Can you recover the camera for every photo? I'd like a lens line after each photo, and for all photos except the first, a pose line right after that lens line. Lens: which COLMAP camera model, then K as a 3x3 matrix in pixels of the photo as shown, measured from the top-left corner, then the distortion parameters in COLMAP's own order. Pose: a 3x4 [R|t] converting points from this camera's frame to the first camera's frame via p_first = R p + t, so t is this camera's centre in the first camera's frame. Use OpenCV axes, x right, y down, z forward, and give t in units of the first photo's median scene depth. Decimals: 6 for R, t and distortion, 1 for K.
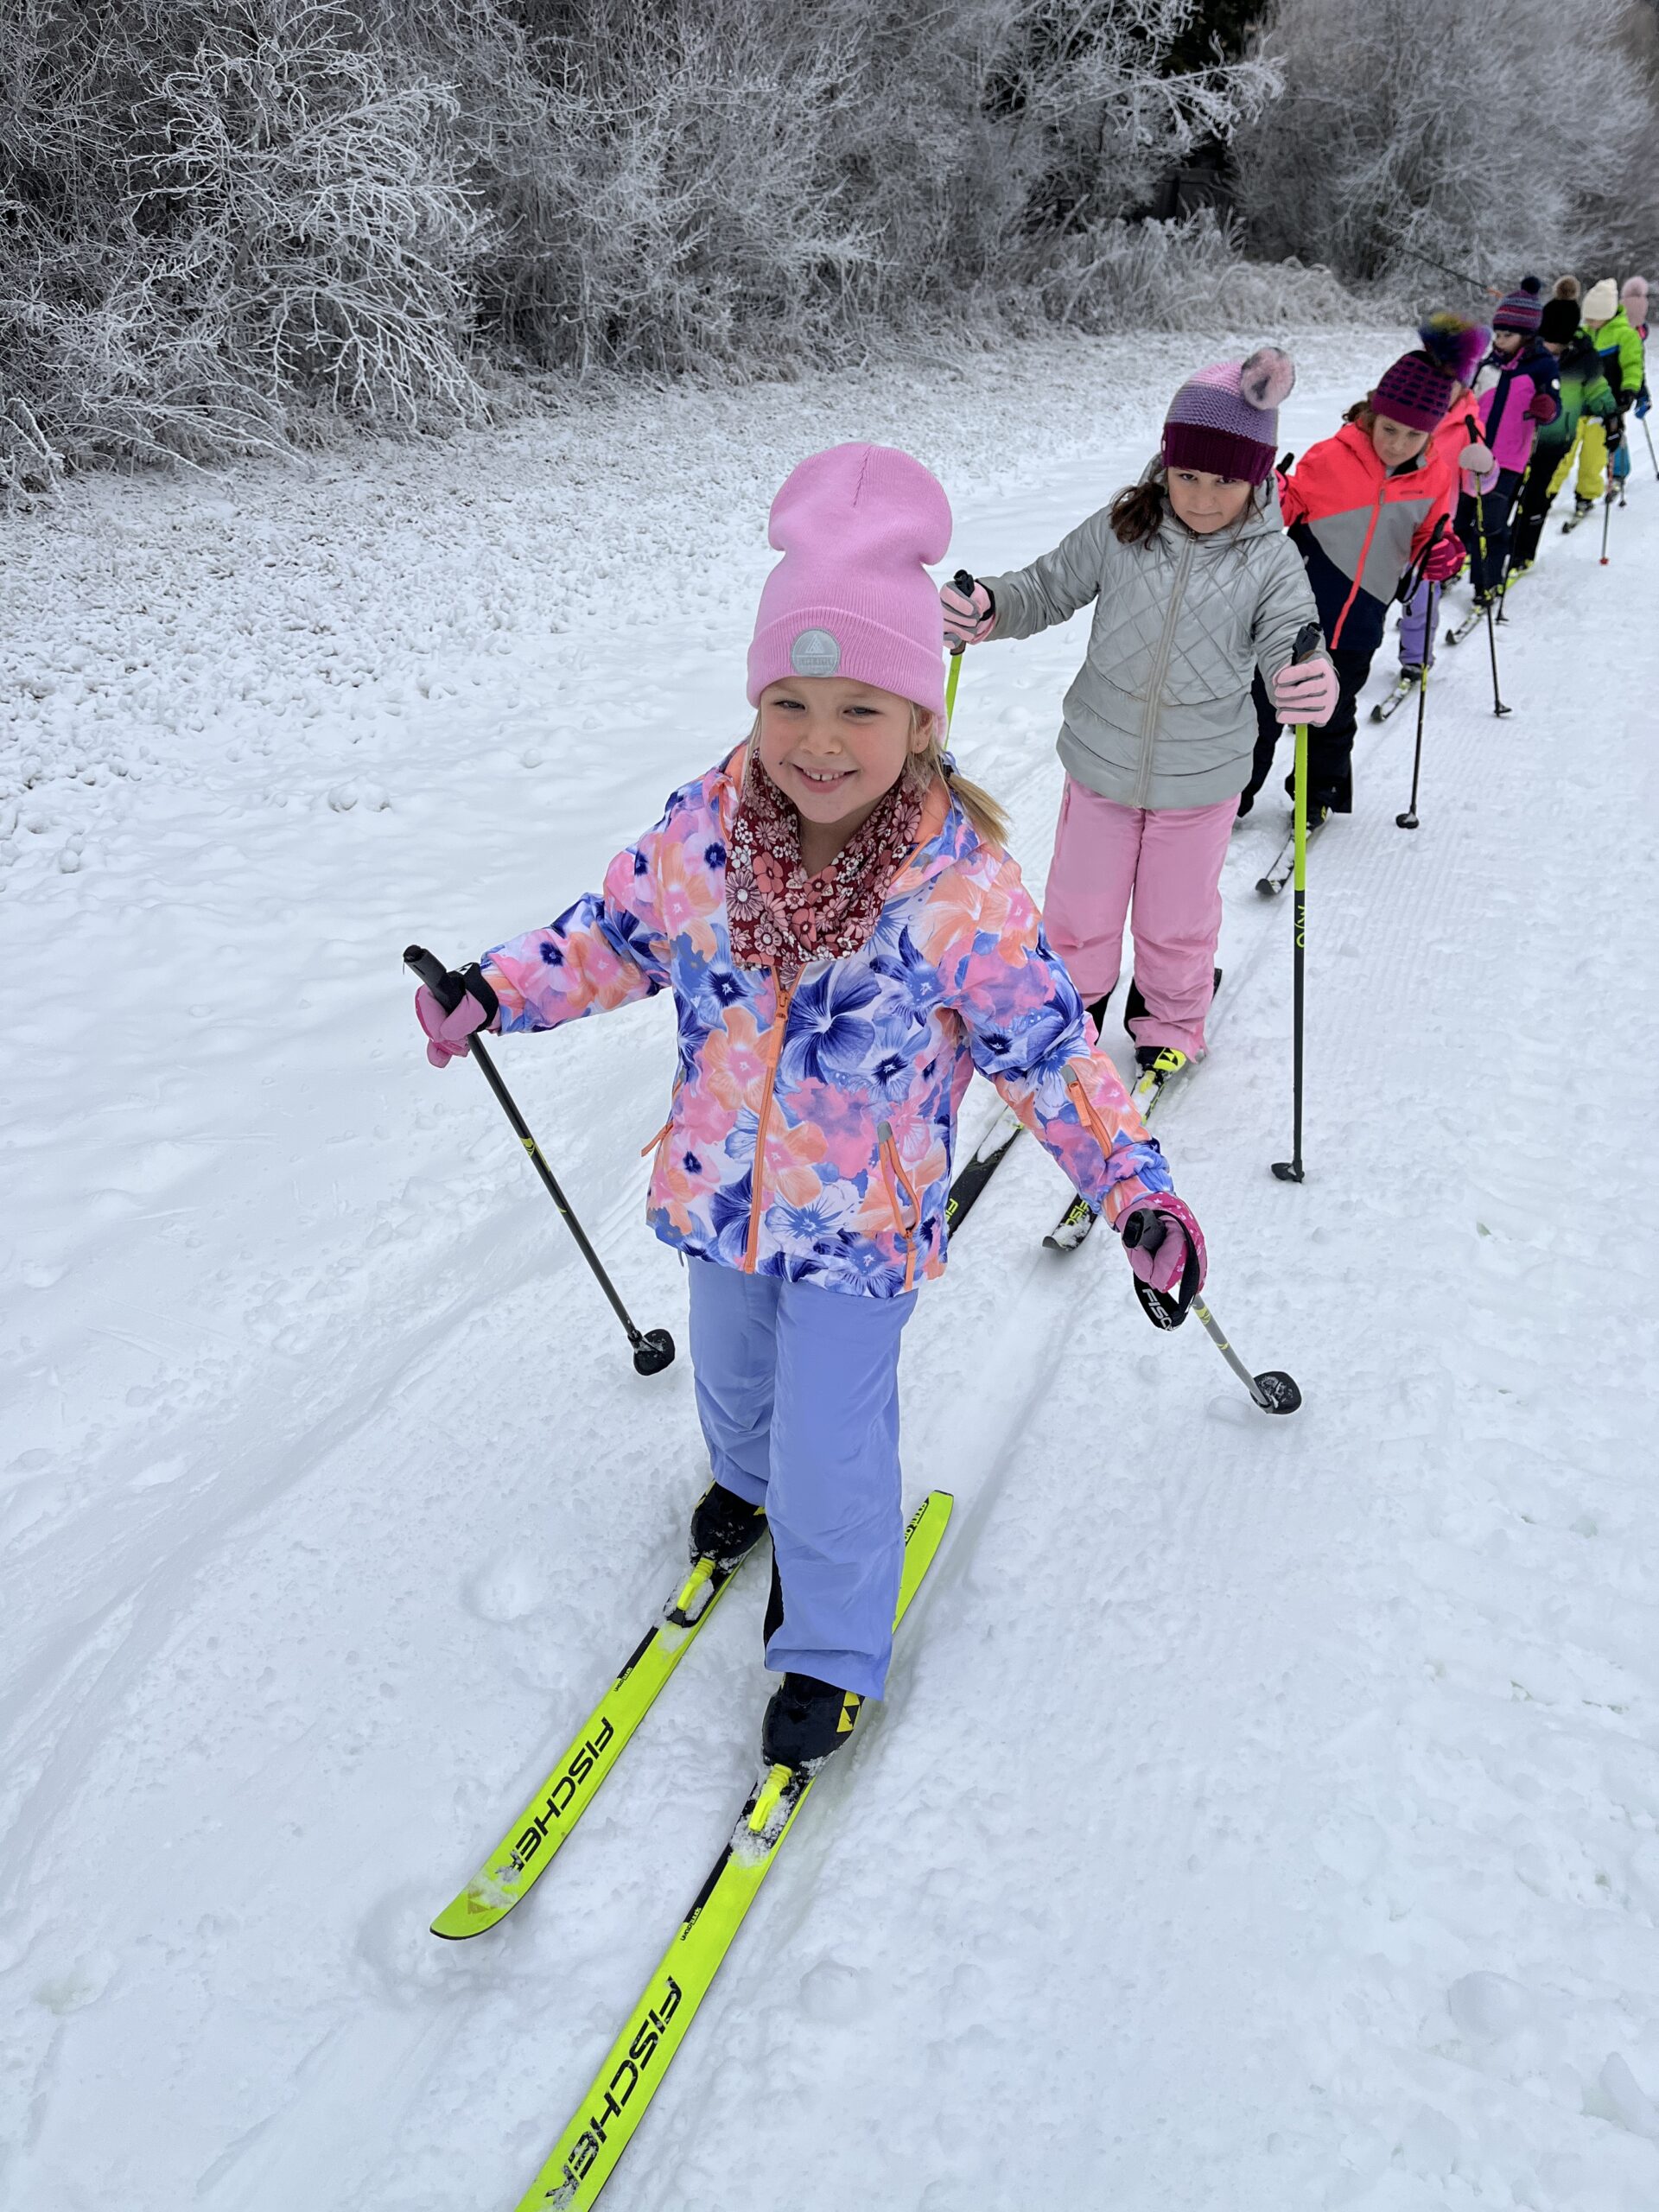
lens RADIAL K [[1627.1, 0, 829.5], [0, 1627.1, 1106.0], [0, 0, 1]] dist [0.082411, -0.112152]
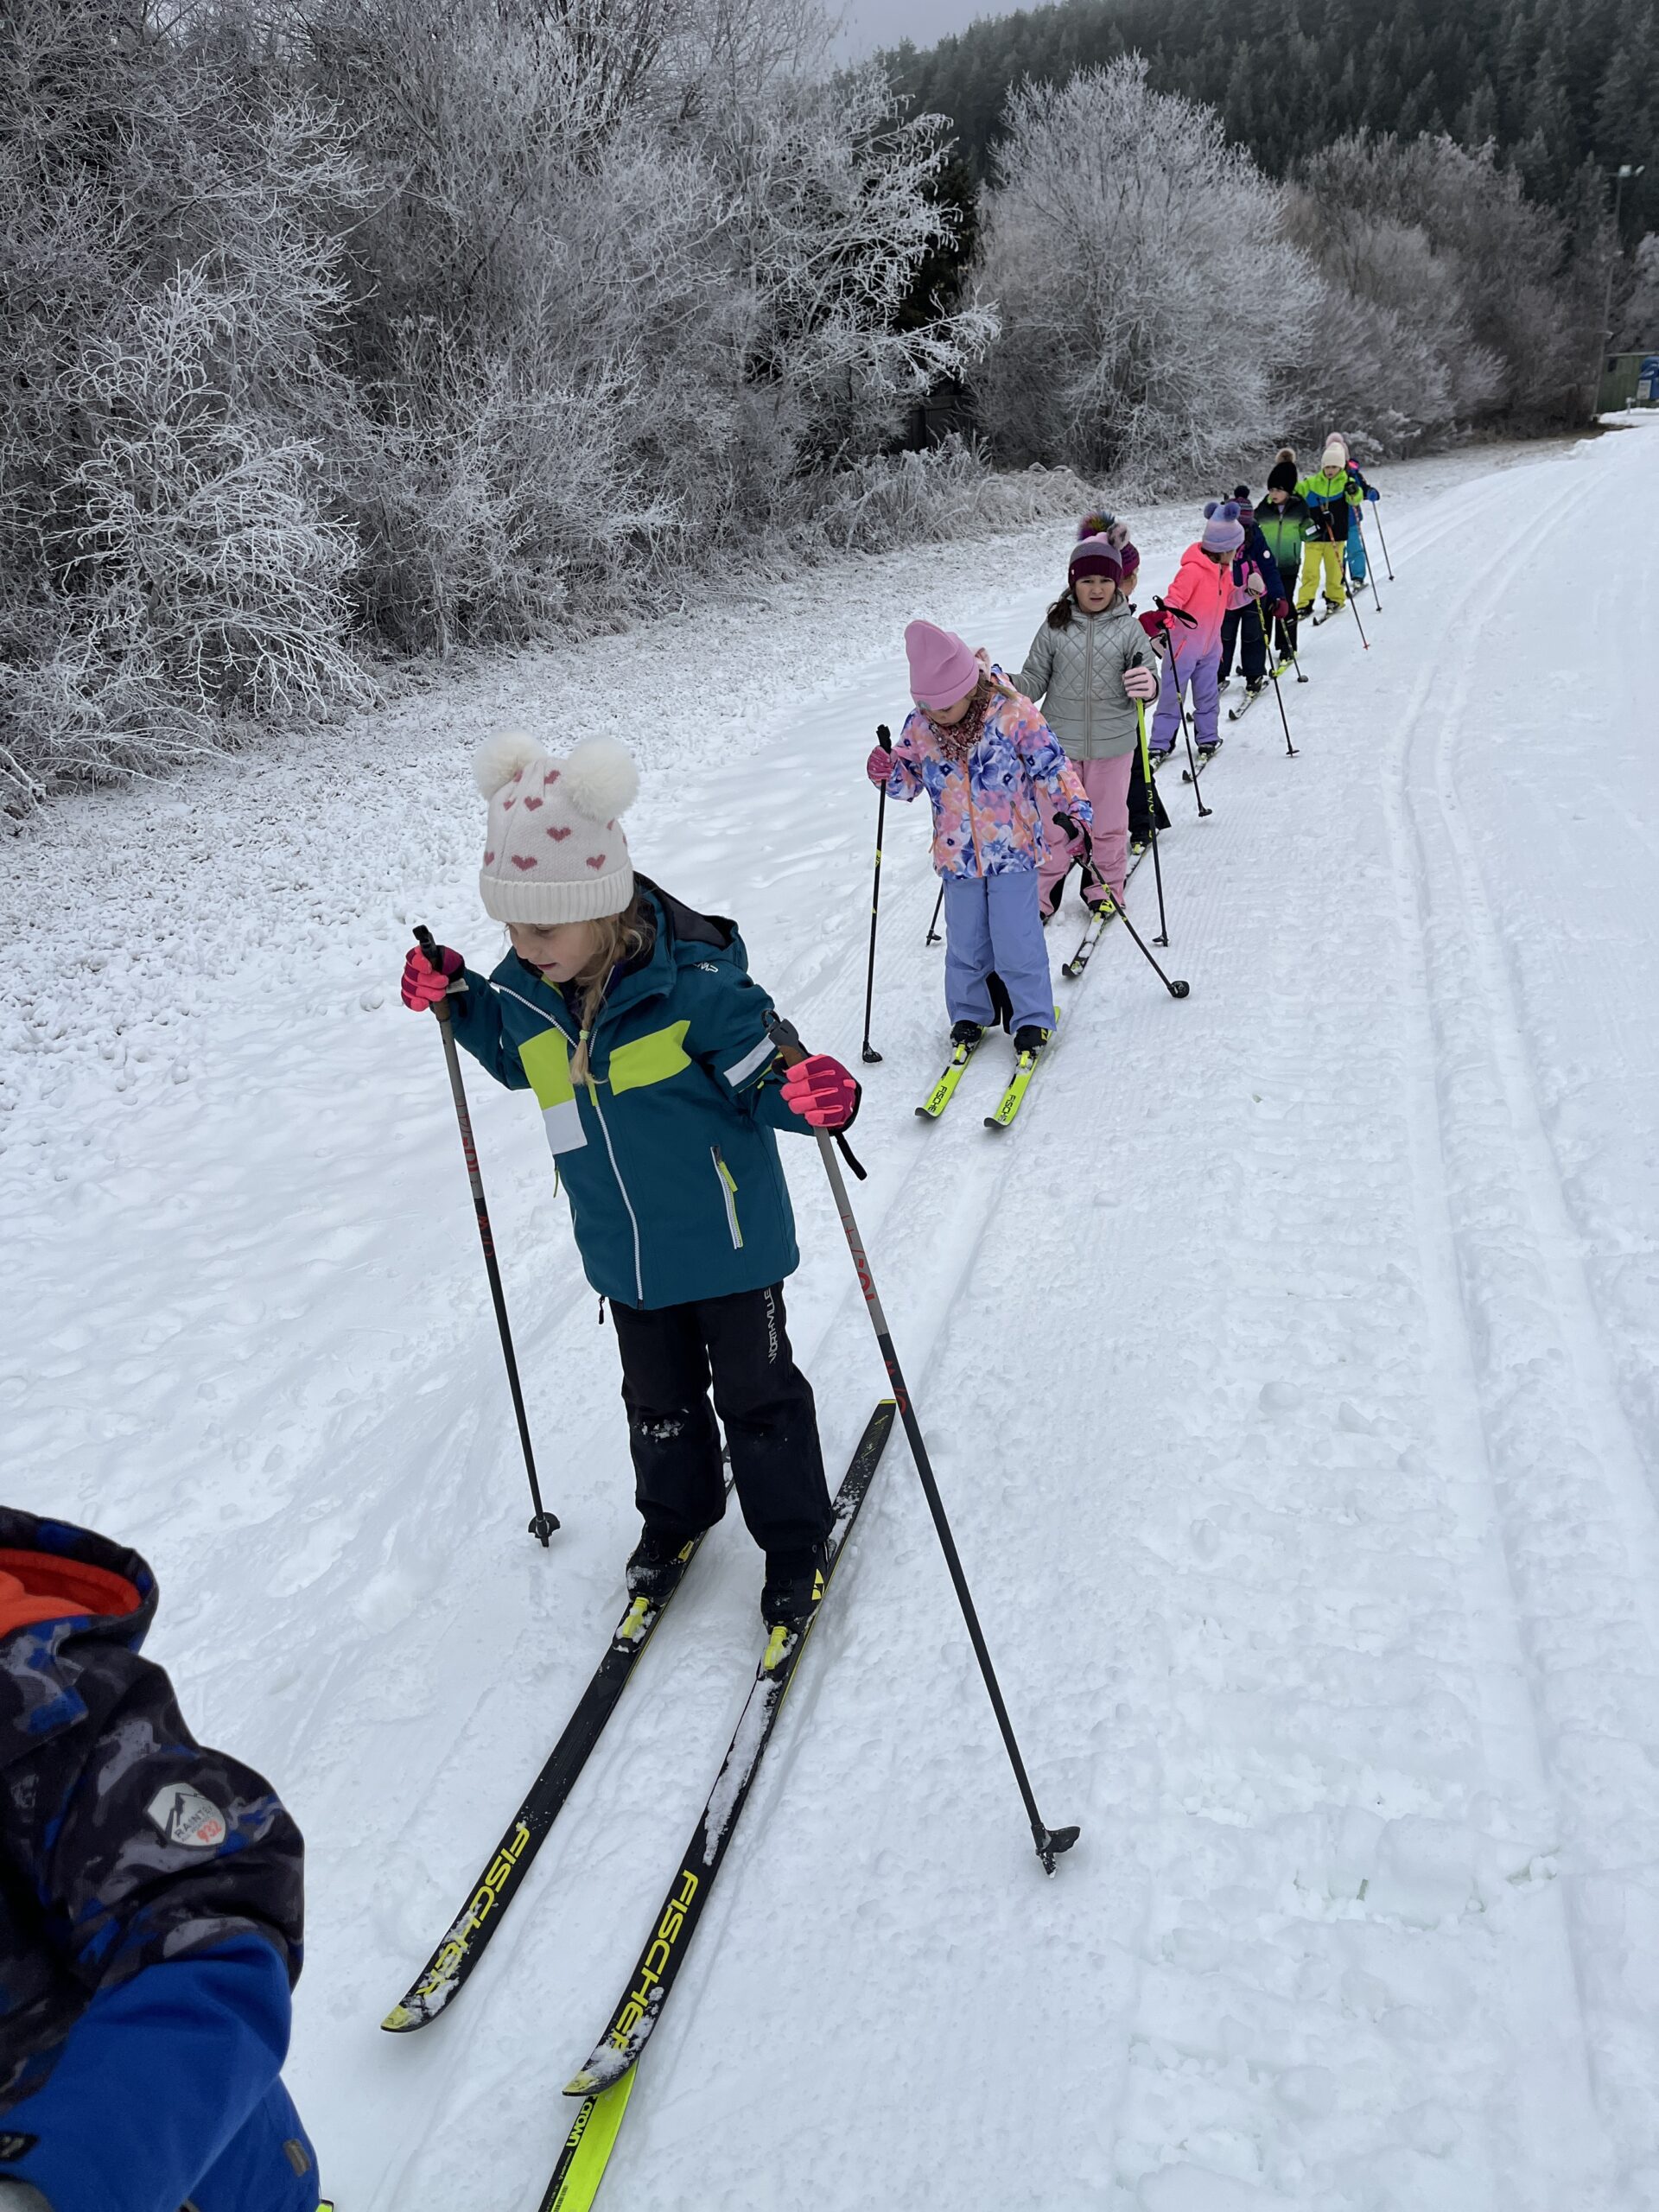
lens RADIAL K [[1642.4, 0, 815.9], [0, 1642.4, 1104.8], [0, 0, 1]] dist [-0.000247, 0.075403]
pose [[0.984158, -0.165635, 0.063230, -0.014566], [0.172134, 0.978097, -0.117033, 0.026657], [-0.042461, 0.126063, 0.991113, -0.069545]]
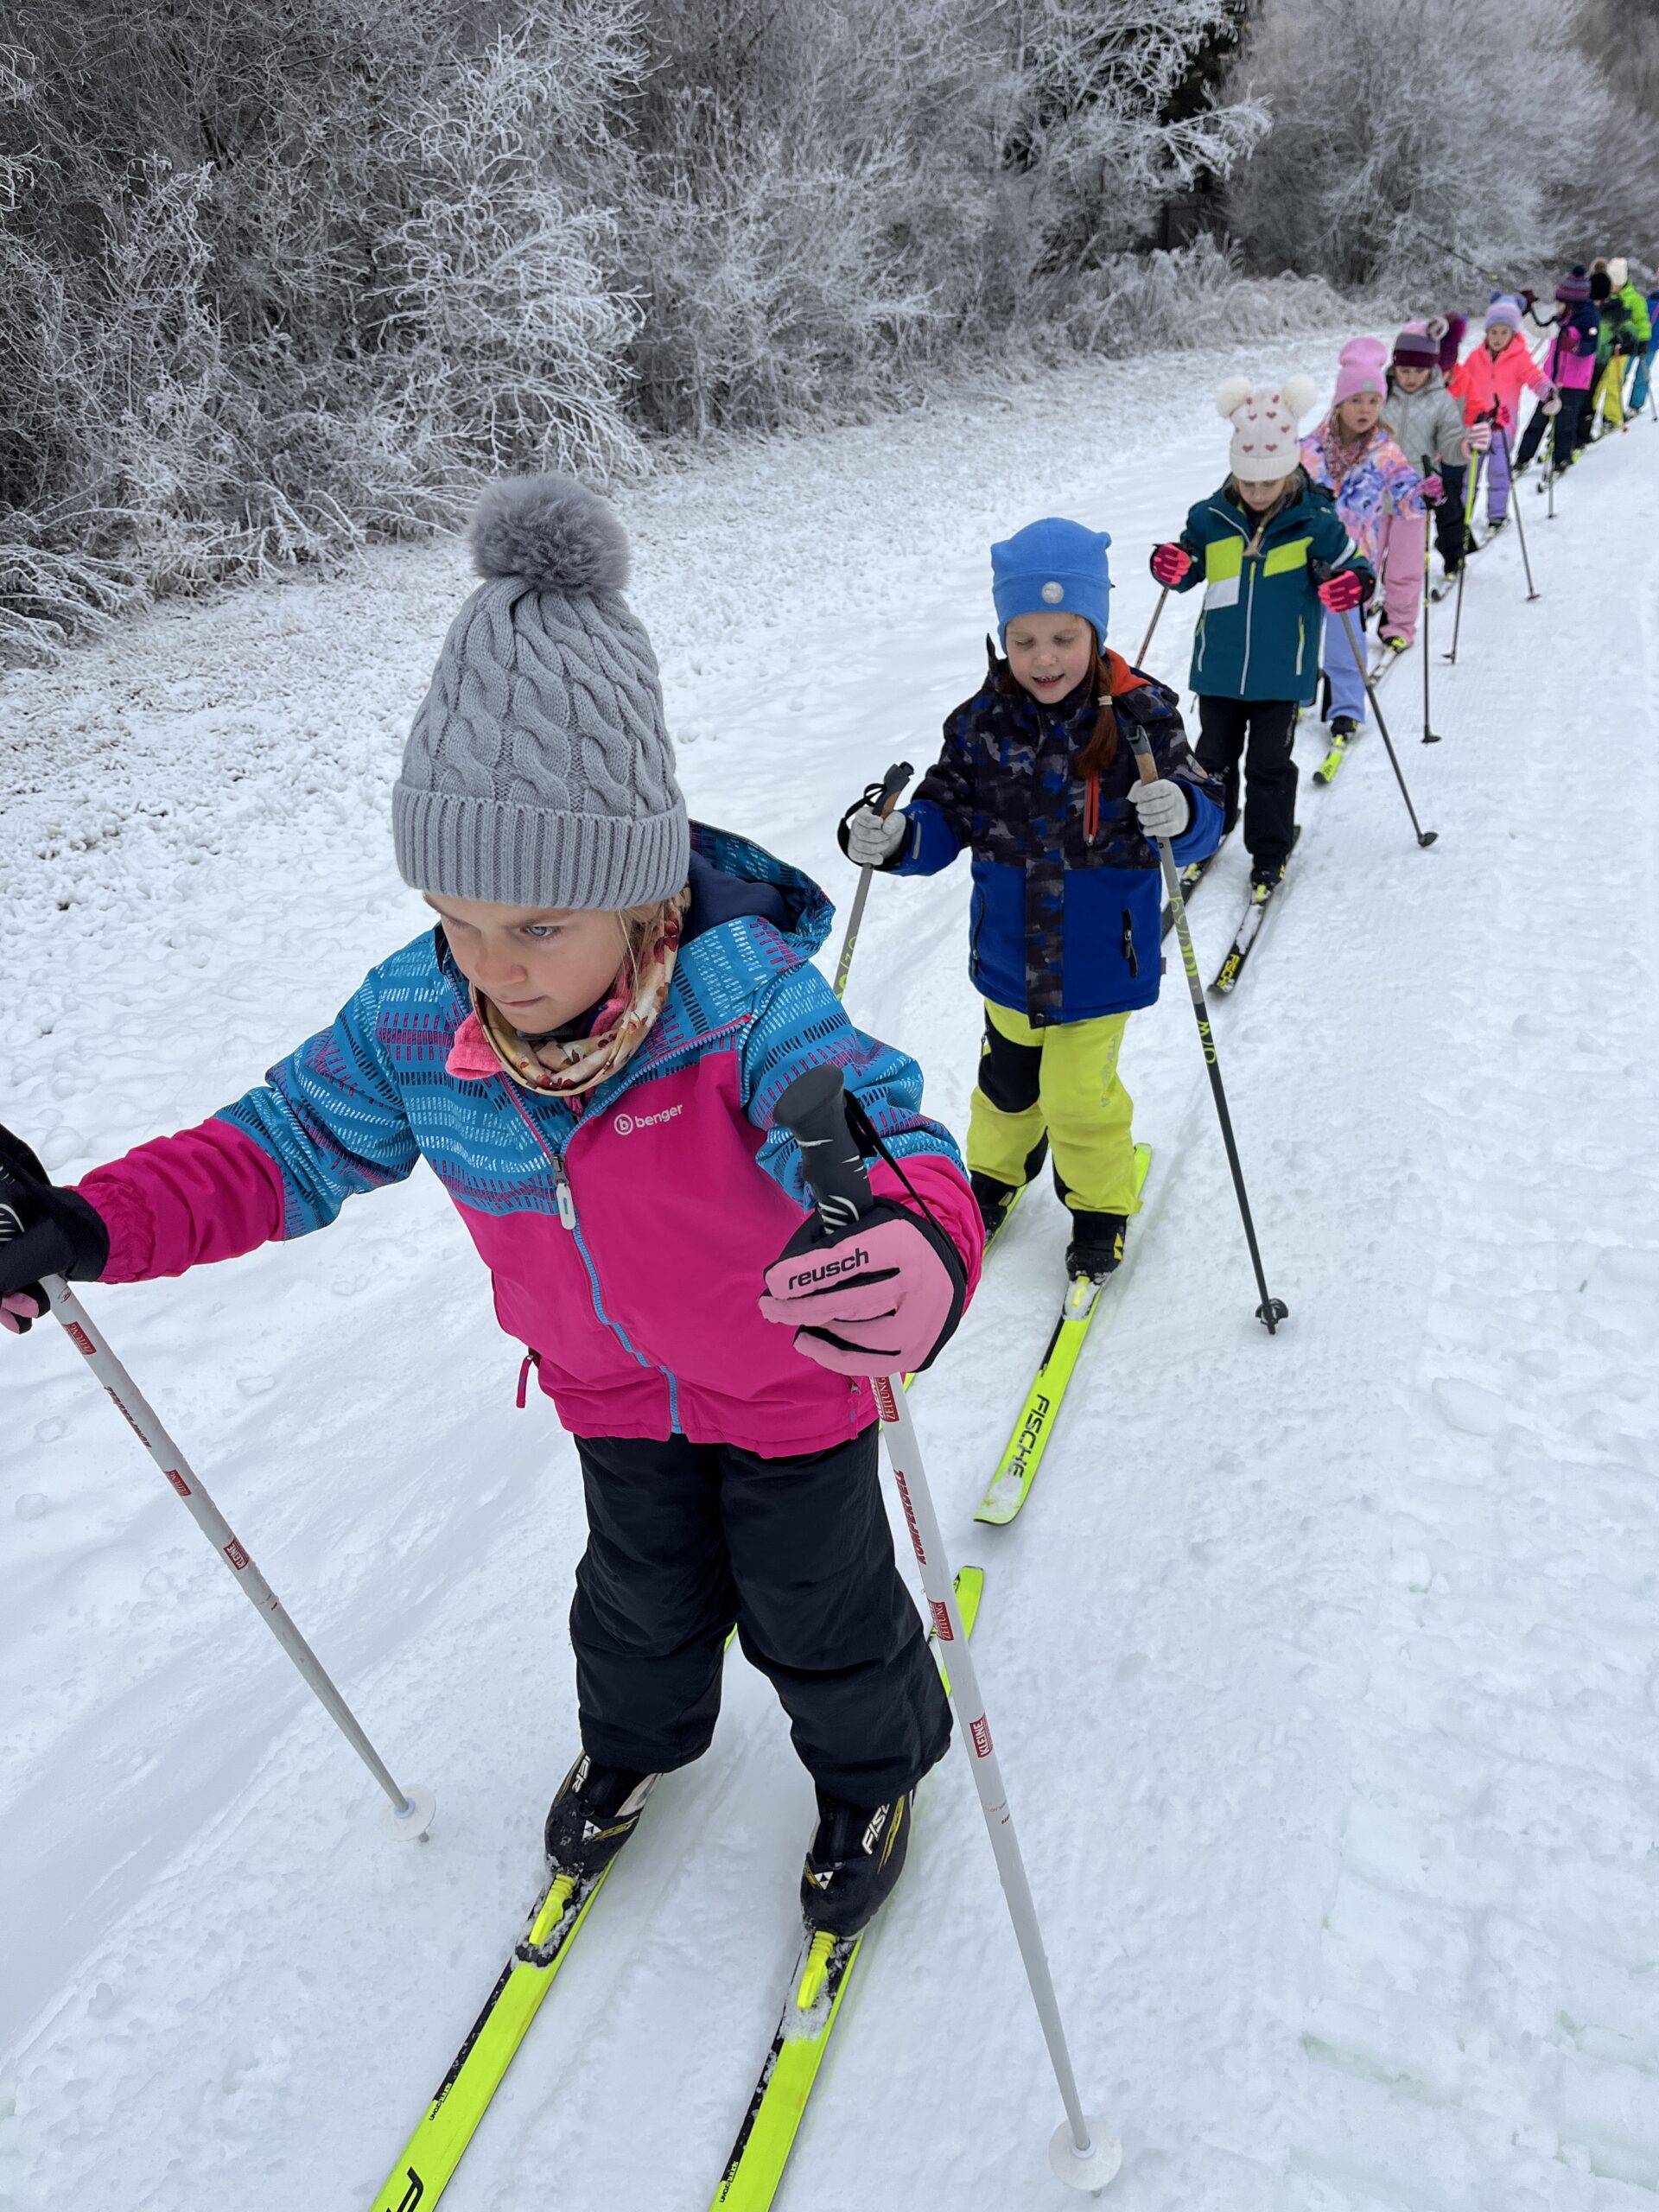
lens RADIAL K [[1627.1, 0, 829.5], [0, 1627.1, 1106.0], [0, 0, 1]] dist [0.082411, -0.112152]
pose [[0.996140, -0.082102, -0.031045, -0.042984], [0.081317, 0.996355, -0.025786, 0.049561], [0.033049, 0.023162, 0.999185, -0.111532]]
